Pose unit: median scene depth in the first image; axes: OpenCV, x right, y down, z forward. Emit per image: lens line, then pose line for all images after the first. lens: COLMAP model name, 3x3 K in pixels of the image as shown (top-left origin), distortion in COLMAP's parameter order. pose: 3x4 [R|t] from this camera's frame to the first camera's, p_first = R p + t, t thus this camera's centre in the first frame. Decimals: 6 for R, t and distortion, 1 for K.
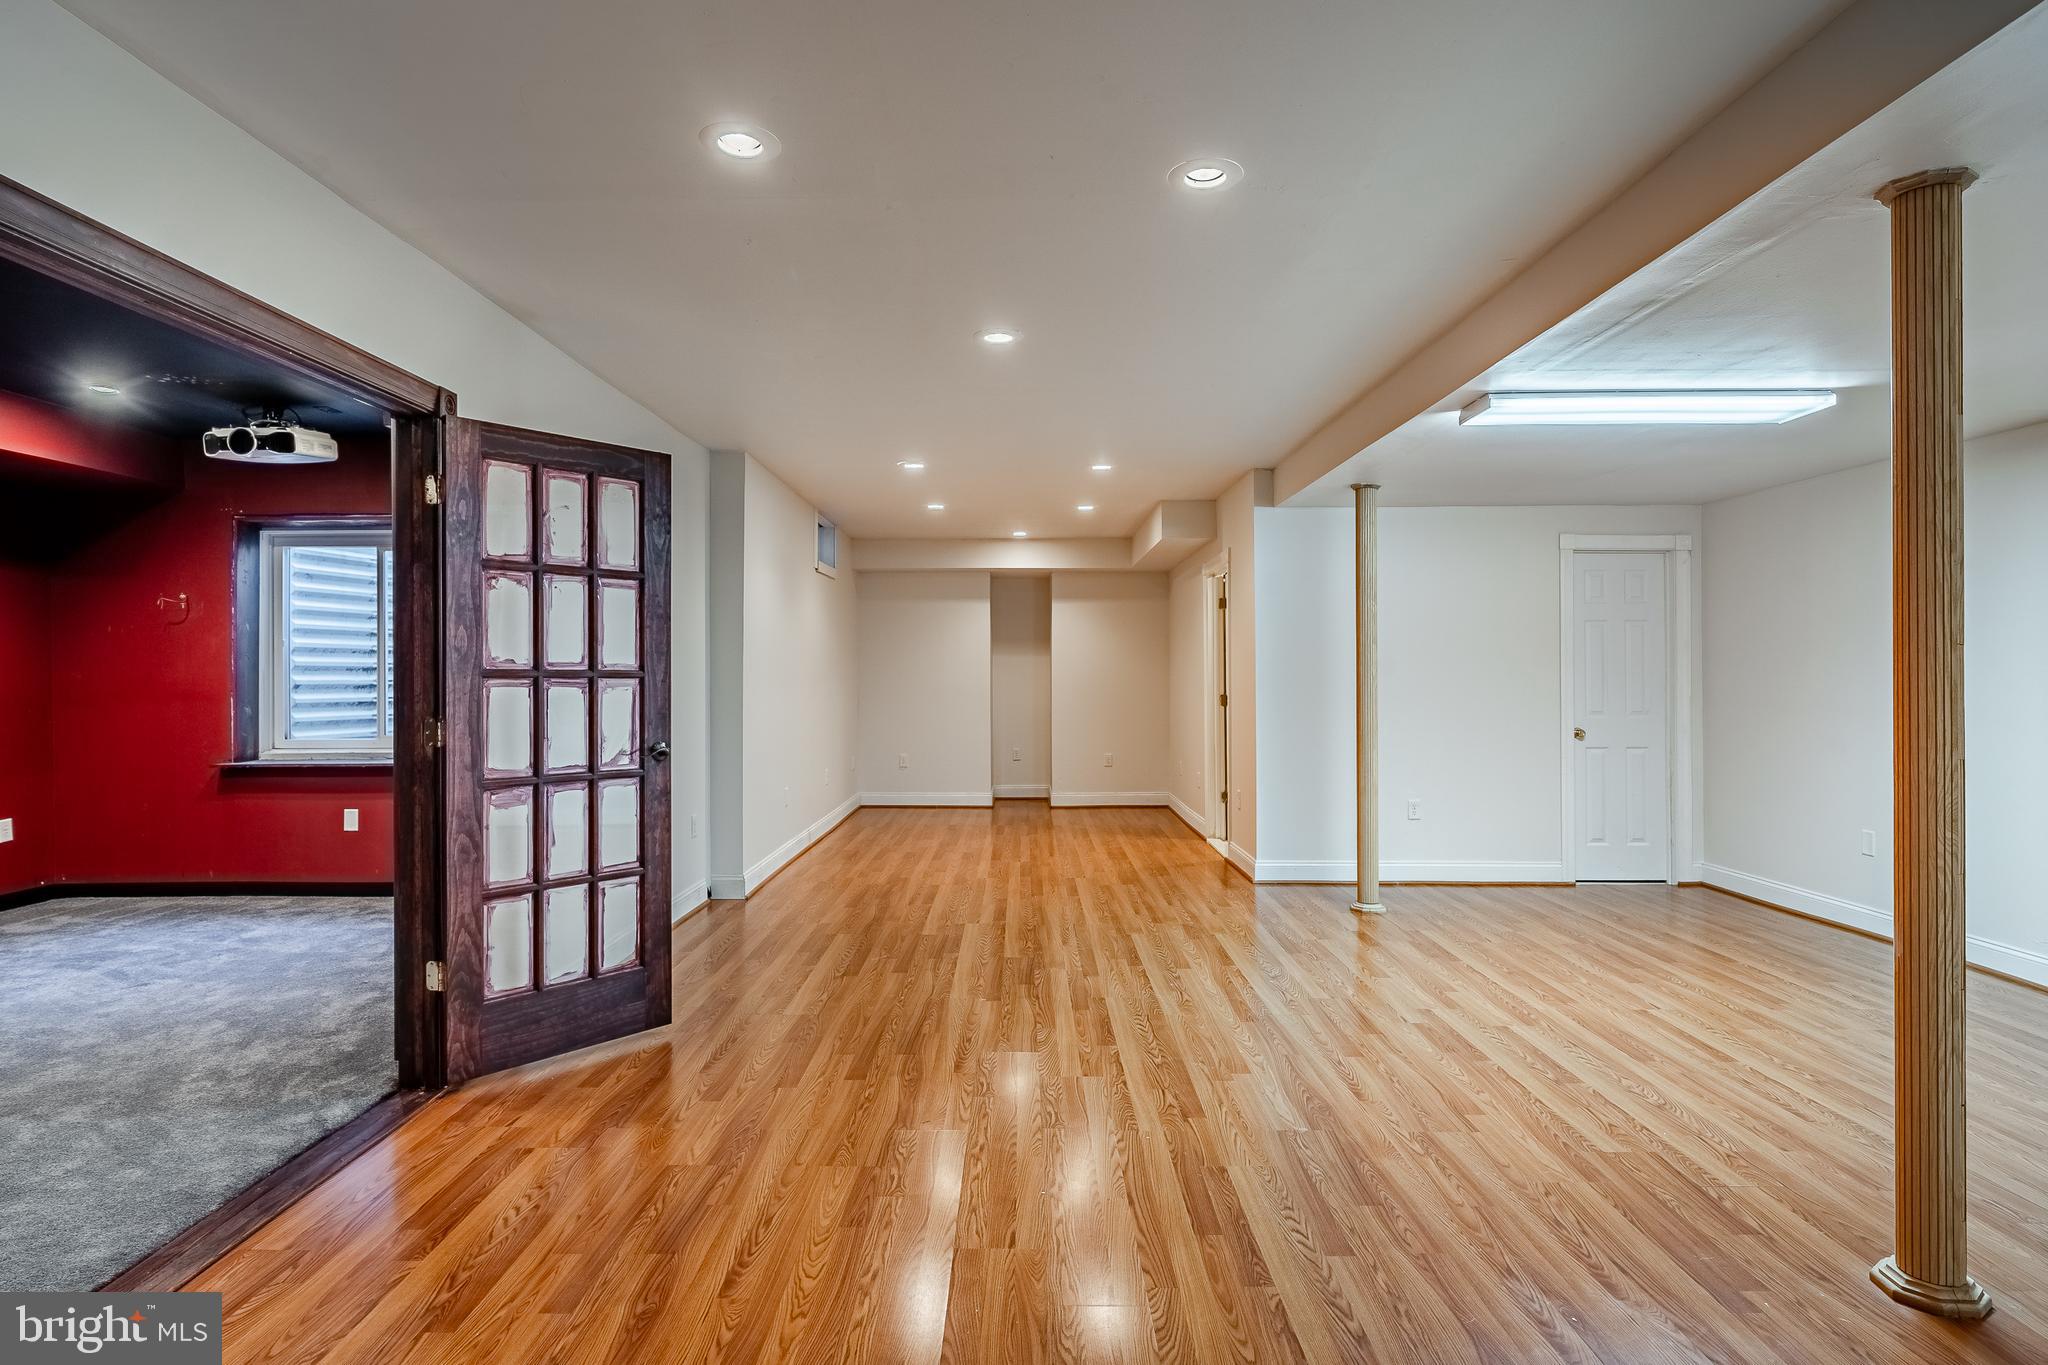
lens RADIAL K [[1036.5, 0, 1024.0], [0, 1036.5, 682.5], [0, 0, 1]] dist [0.001624, 0.000057]
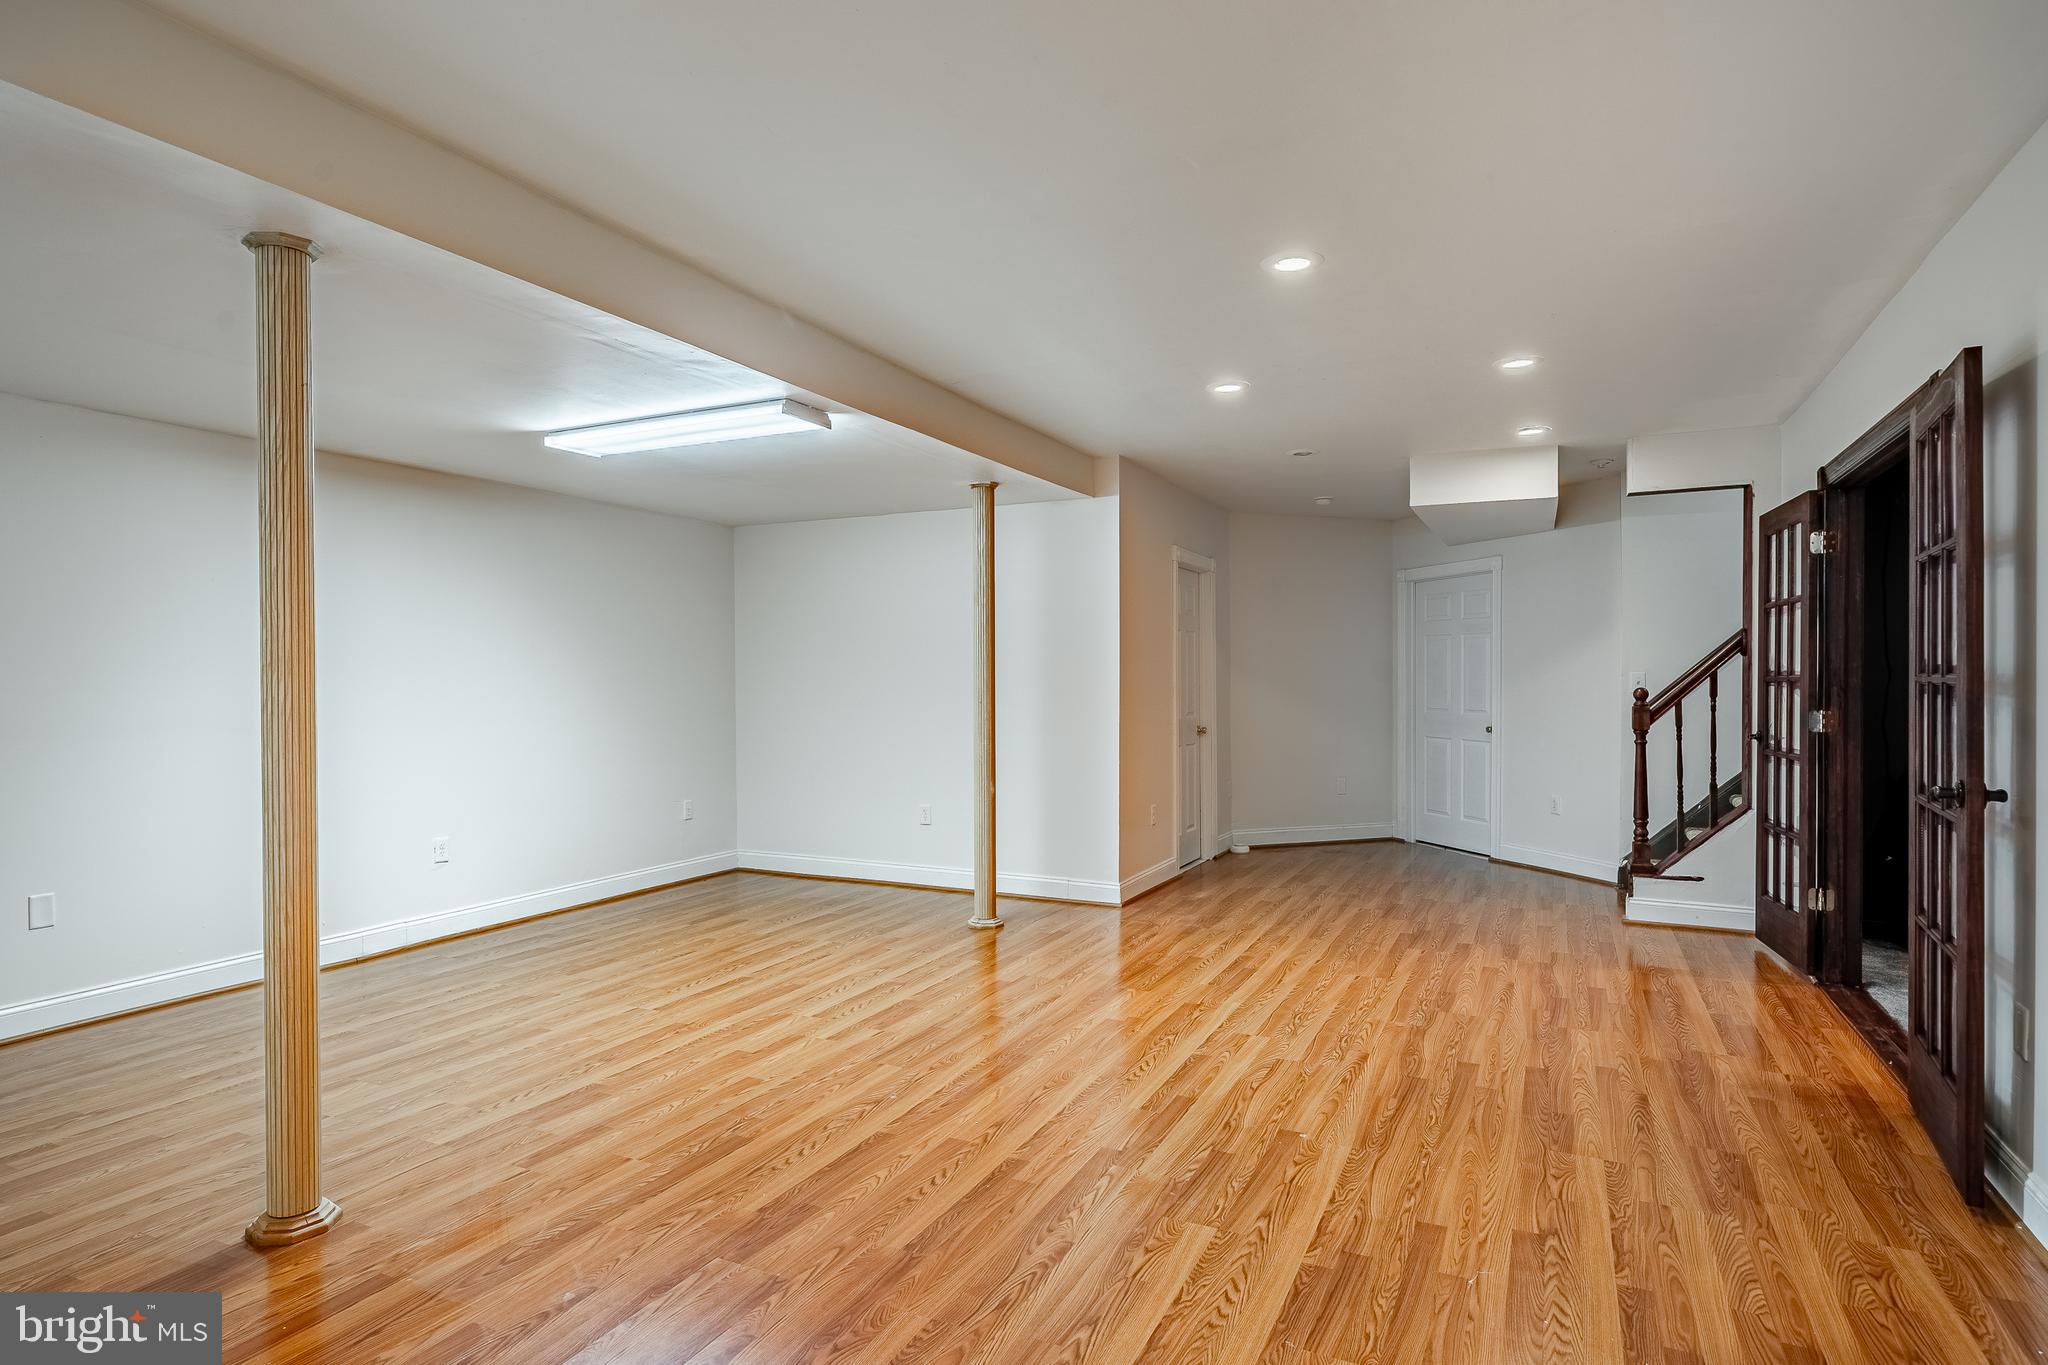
lens RADIAL K [[1085.9, 0, 1016.3], [0, 1085.9, 676.3], [0, 0, 1]] dist [-0.000210, -0.000693]
pose [[-0.894224, 0.002852, 0.447610, -0.213389], [0.006115, 0.999964, 0.005844, -0.017774], [-0.447577, 0.007963, -0.894210, 1.889110]]
